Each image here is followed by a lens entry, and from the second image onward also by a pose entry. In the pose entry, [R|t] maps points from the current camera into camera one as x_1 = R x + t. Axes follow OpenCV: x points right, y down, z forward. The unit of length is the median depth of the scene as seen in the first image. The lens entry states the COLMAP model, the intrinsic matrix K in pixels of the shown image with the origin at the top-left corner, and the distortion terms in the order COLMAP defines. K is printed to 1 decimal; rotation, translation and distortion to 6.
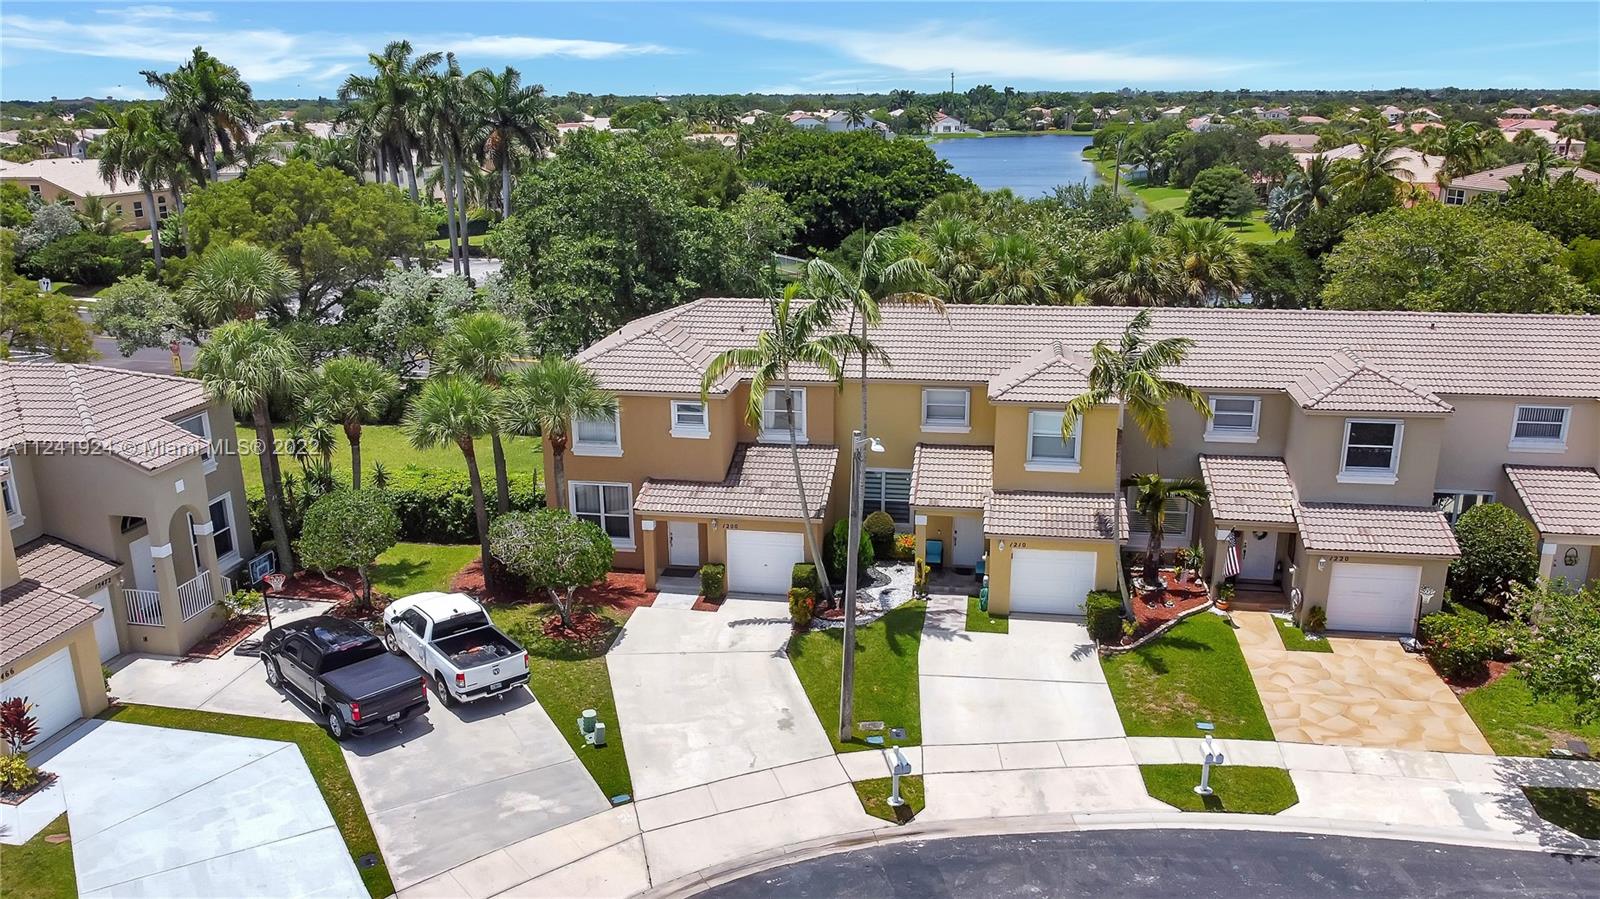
lens RADIAL K [[1231.8, 0, 800.0], [0, 1231.8, 449.5], [0, 0, 1]] dist [-0.007272, 0.001182]
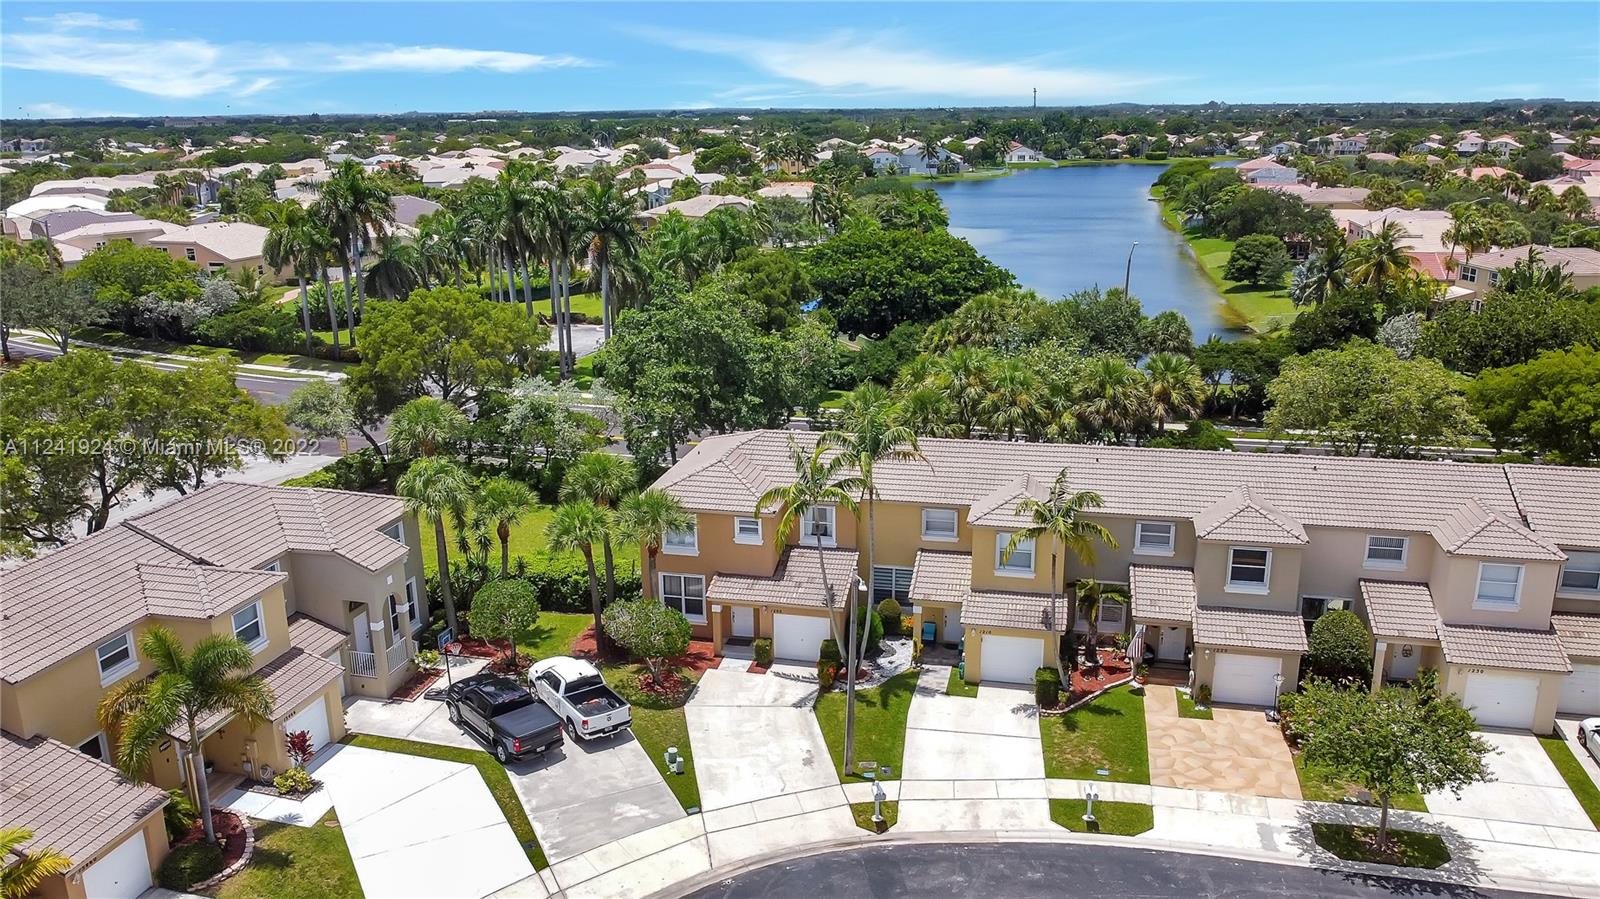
lens RADIAL K [[1231.8, 0, 800.0], [0, 1231.8, 449.5], [0, 0, 1]] dist [-0.007272, 0.001182]
pose [[0.997912, 0.015157, -0.062786, 0.055782], [-0.015664, 0.999849, -0.007588, -0.113649], [0.062662, 0.008555, 0.997998, -0.382032]]
